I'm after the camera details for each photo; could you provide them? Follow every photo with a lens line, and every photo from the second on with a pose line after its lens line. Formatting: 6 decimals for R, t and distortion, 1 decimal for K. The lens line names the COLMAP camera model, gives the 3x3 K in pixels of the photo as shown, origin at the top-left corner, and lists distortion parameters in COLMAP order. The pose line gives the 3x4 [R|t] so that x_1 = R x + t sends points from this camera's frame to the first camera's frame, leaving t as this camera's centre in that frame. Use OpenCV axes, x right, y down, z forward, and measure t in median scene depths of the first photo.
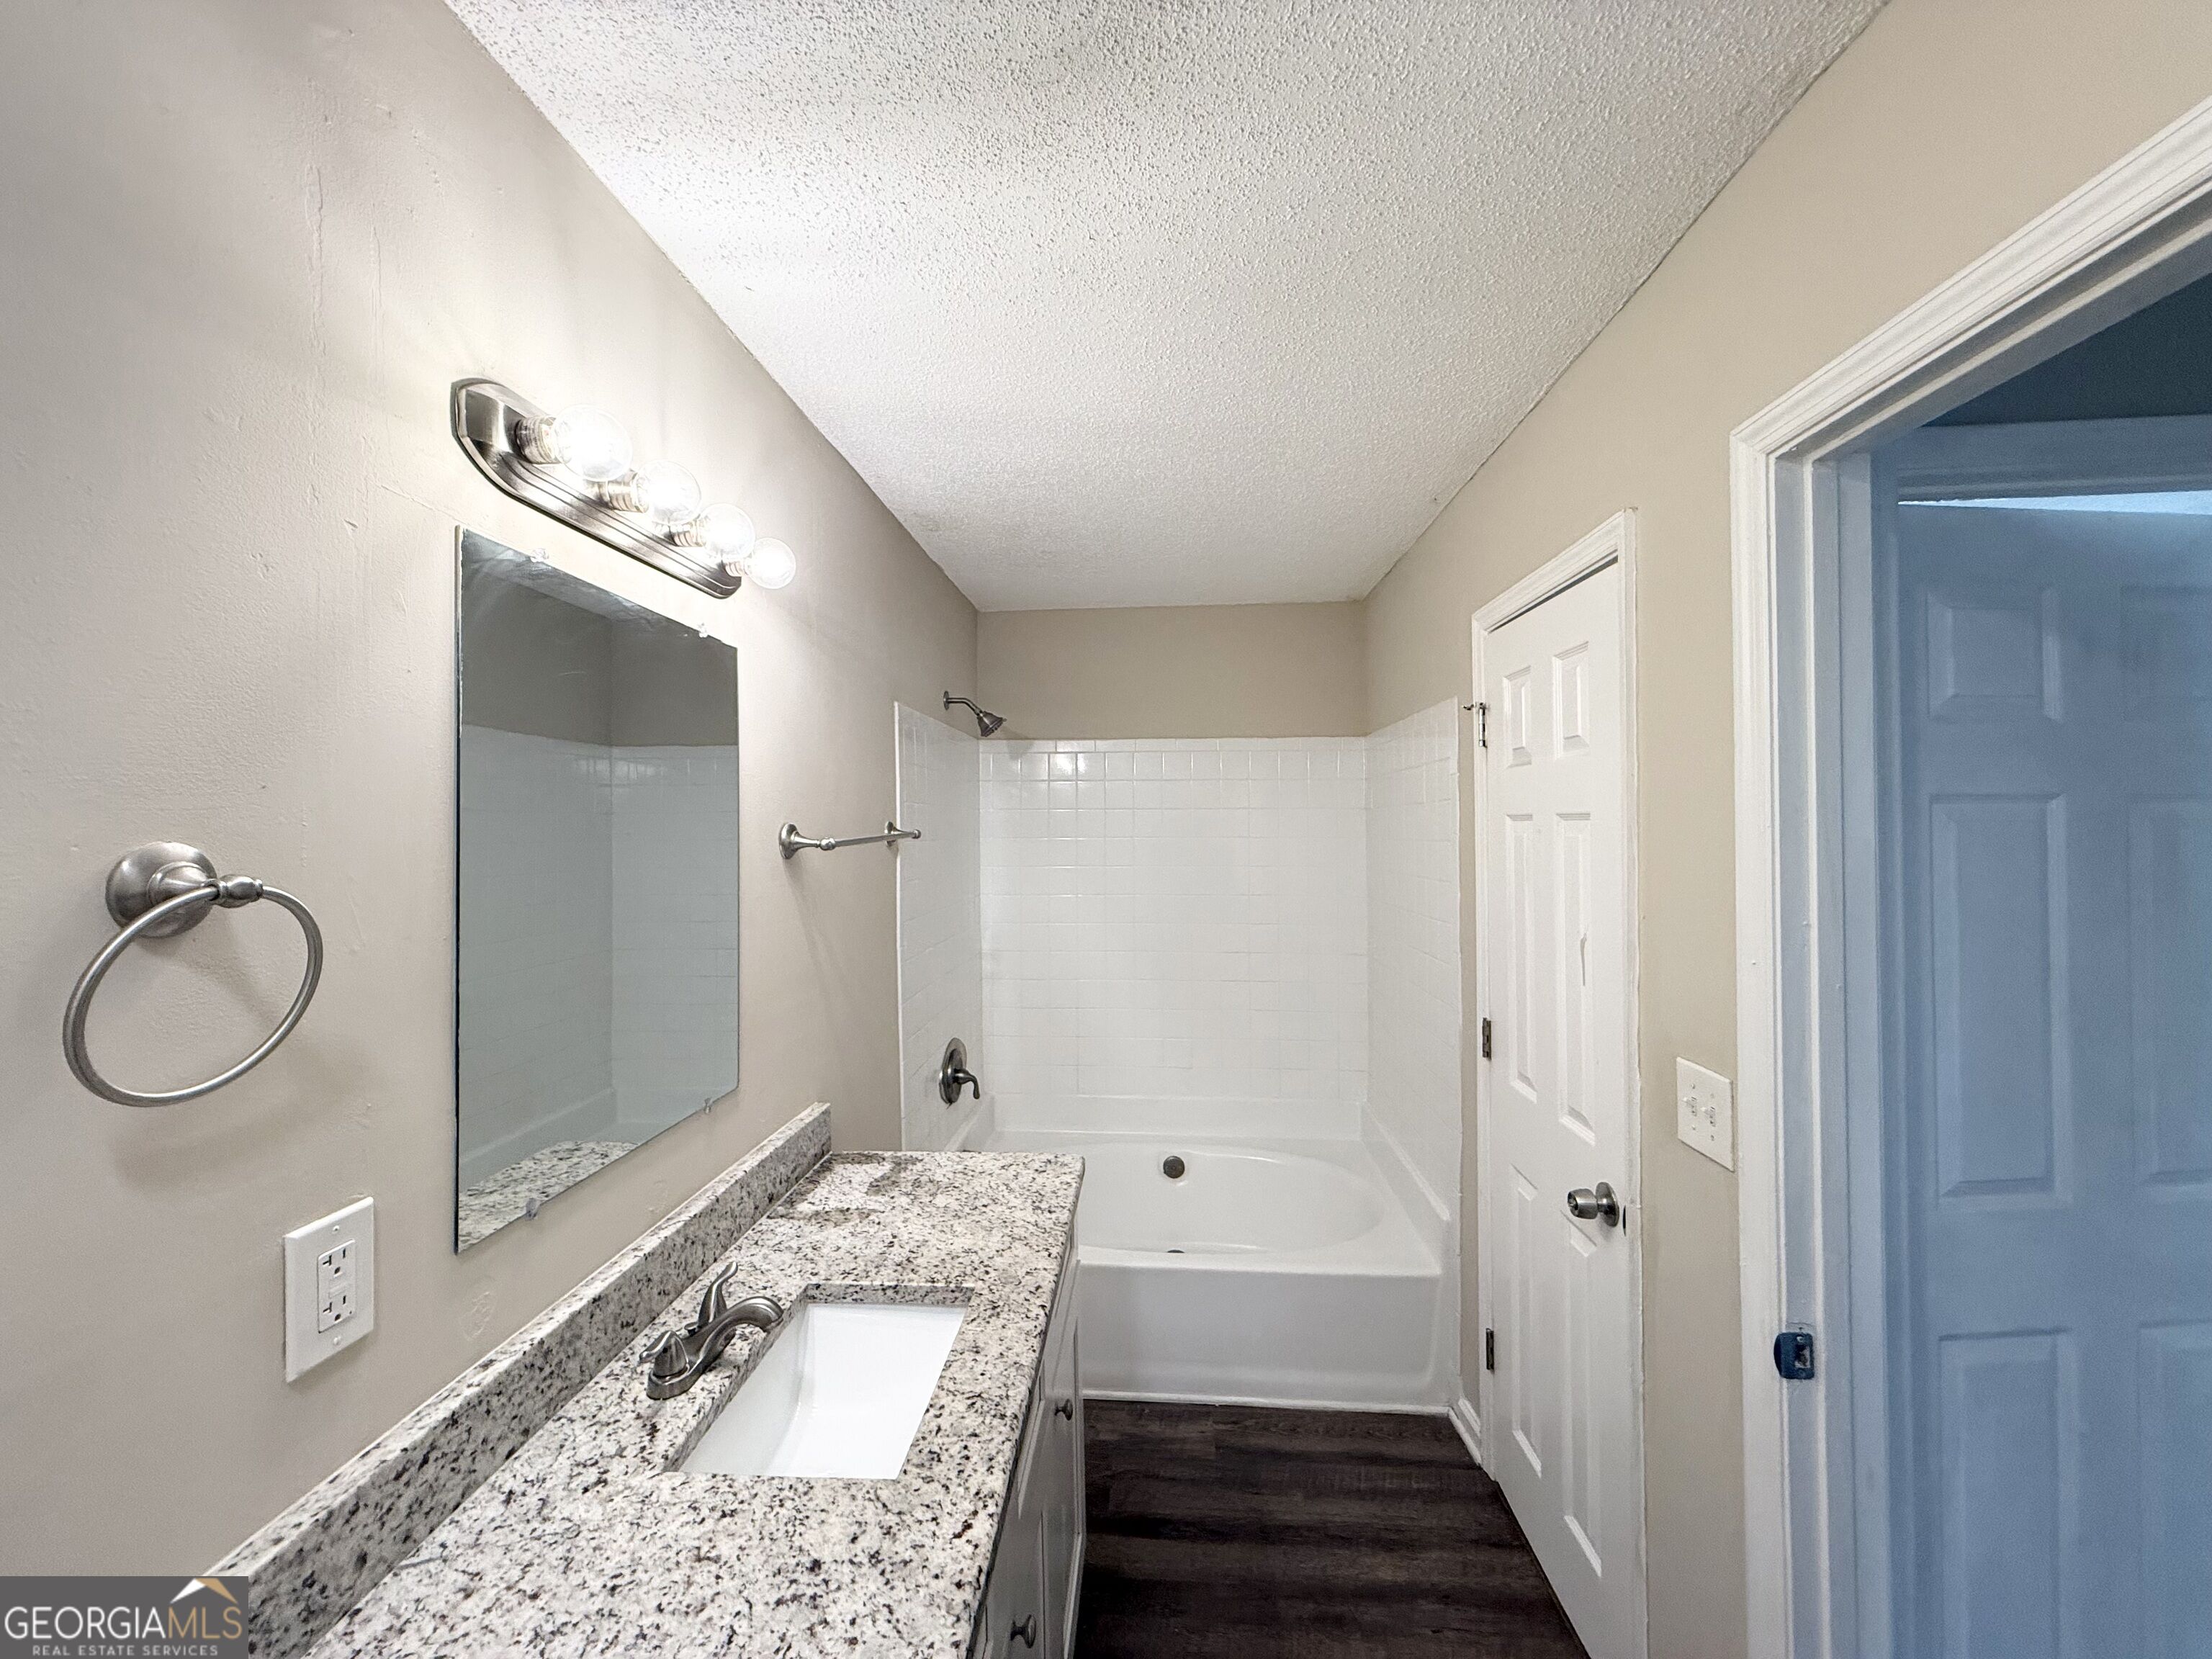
lens RADIAL K [[874.5, 0, 1101.8], [0, 874.5, 832.2], [0, 0, 1]] dist [-0.001560, 0.000080]
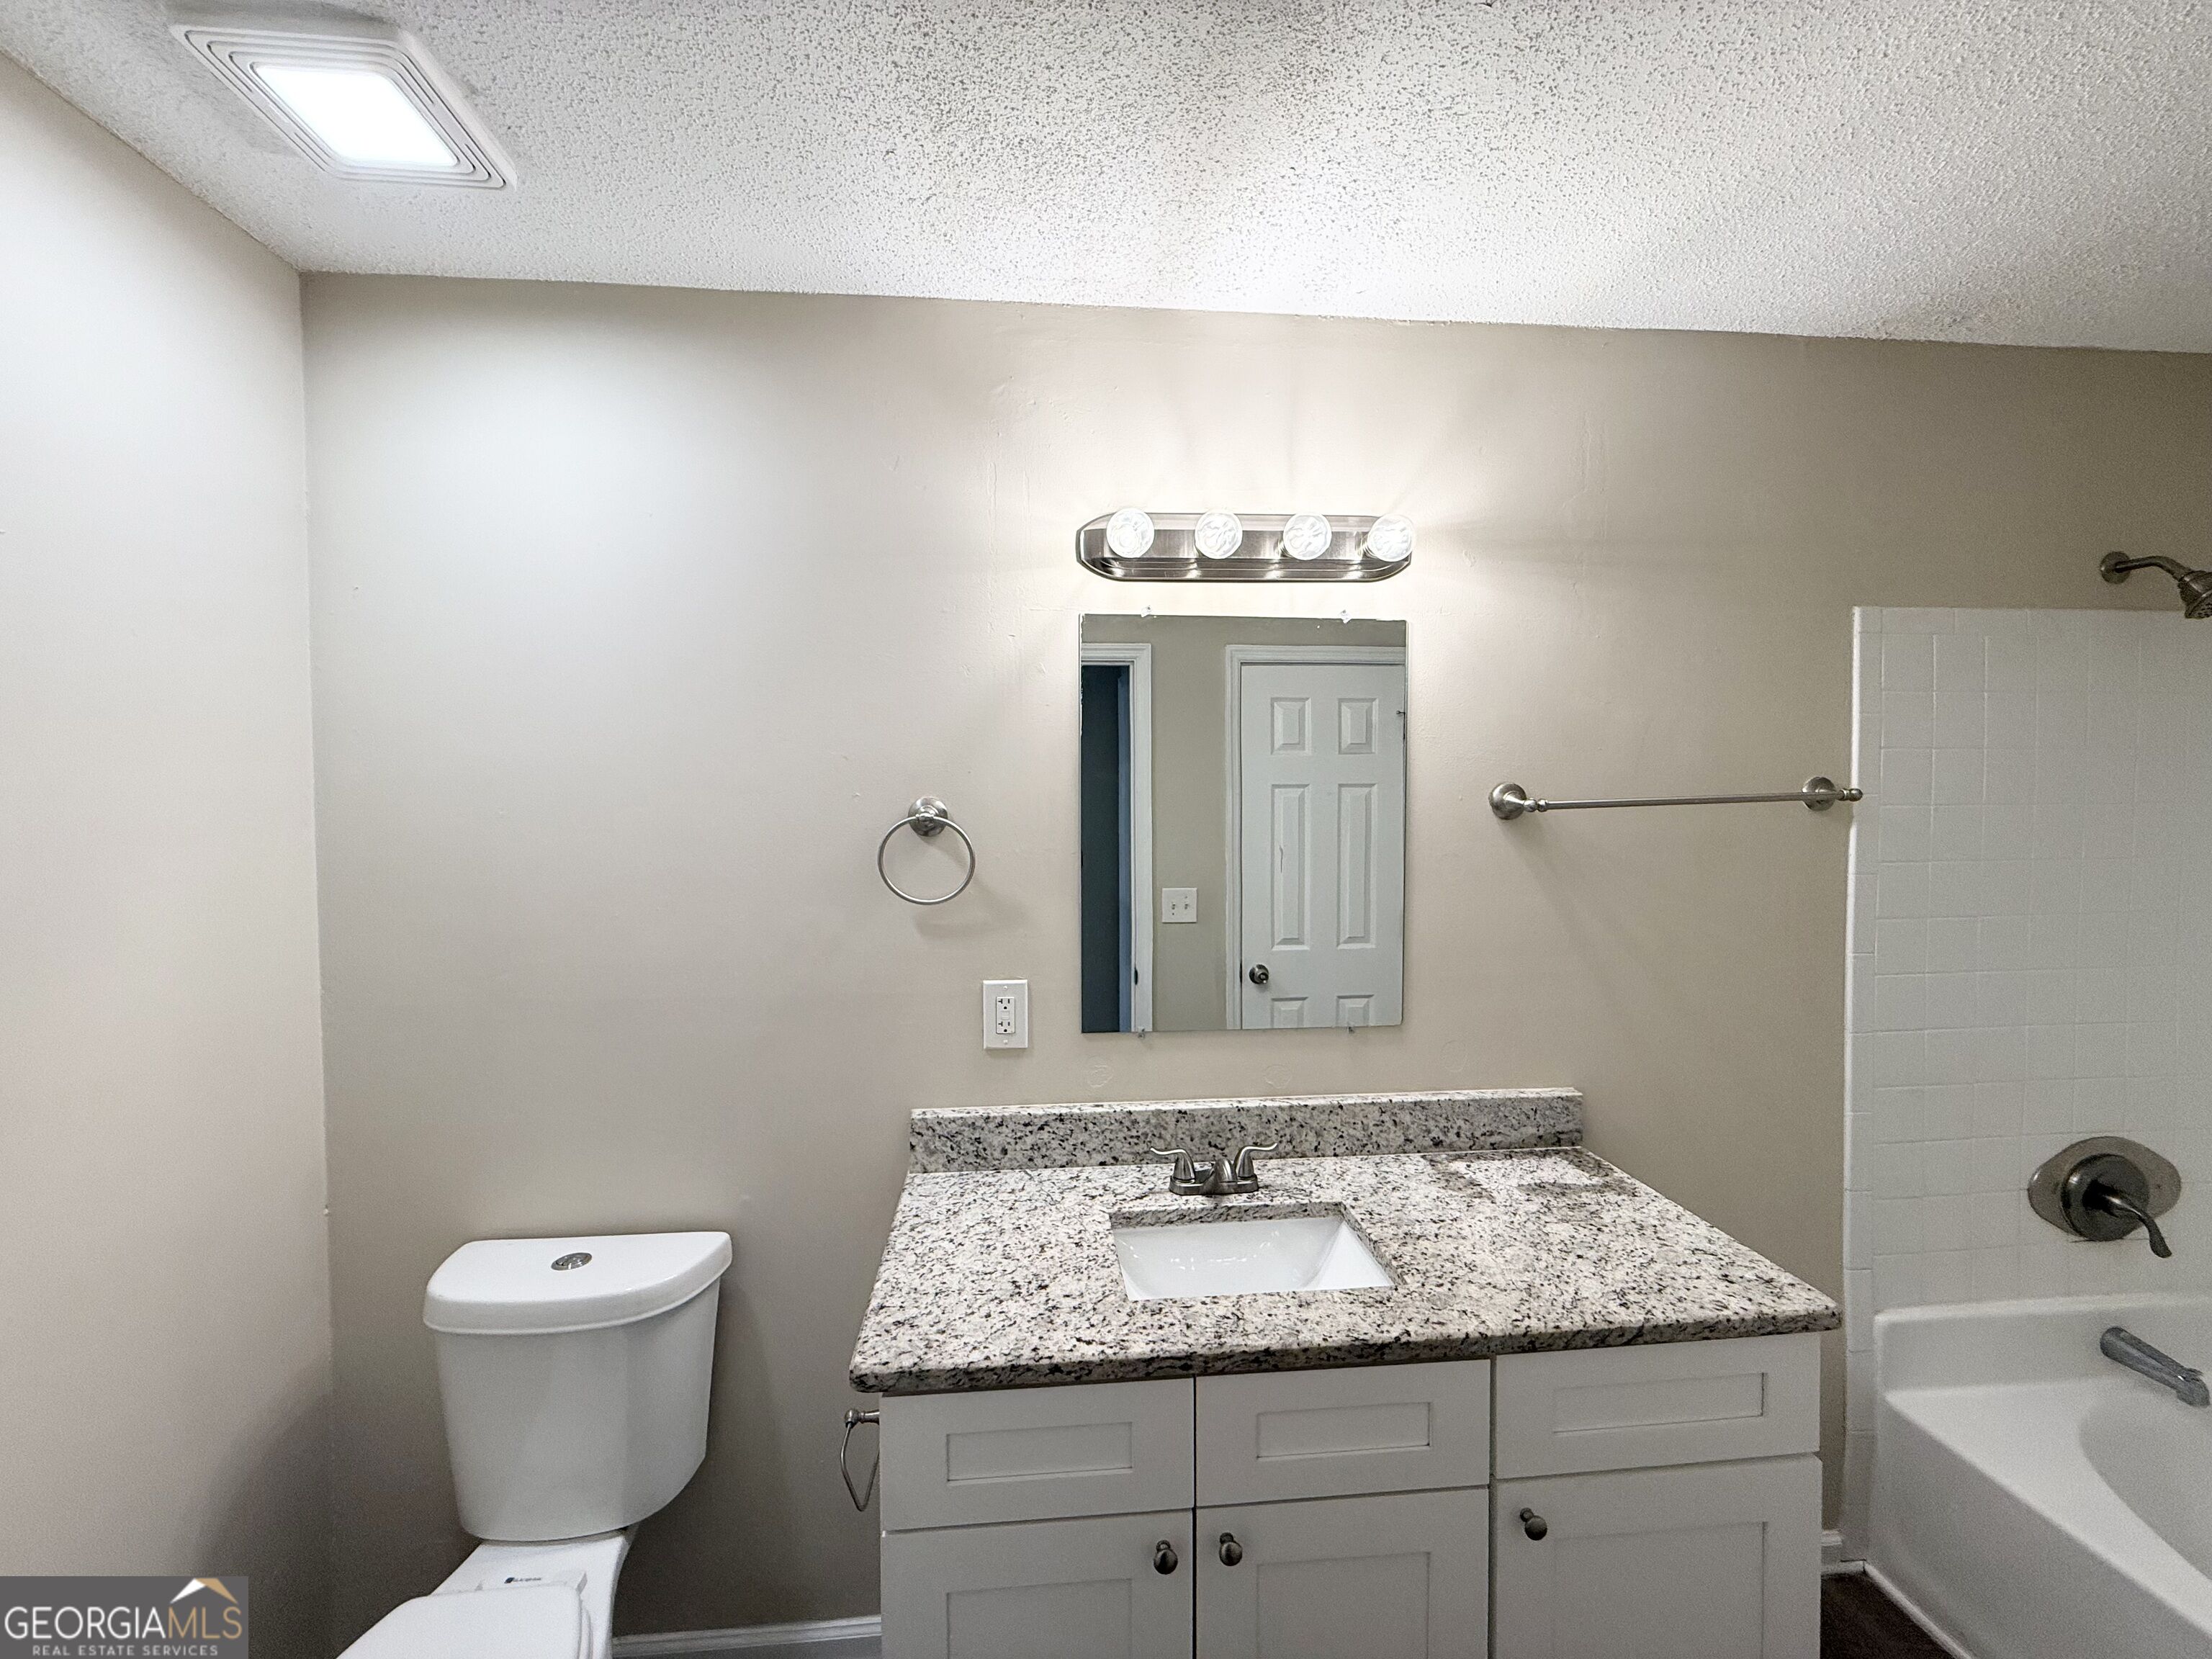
lens RADIAL K [[874.5, 0, 1101.6], [0, 874.5, 833.5], [0, 0, 1]] dist [-0.001560, 0.000080]
pose [[0.166161, 0.048101, -0.984925, 0.752444], [0.001973, 0.998791, 0.049111, -0.003095], [0.986097, -0.010104, 0.165865, 0.578383]]
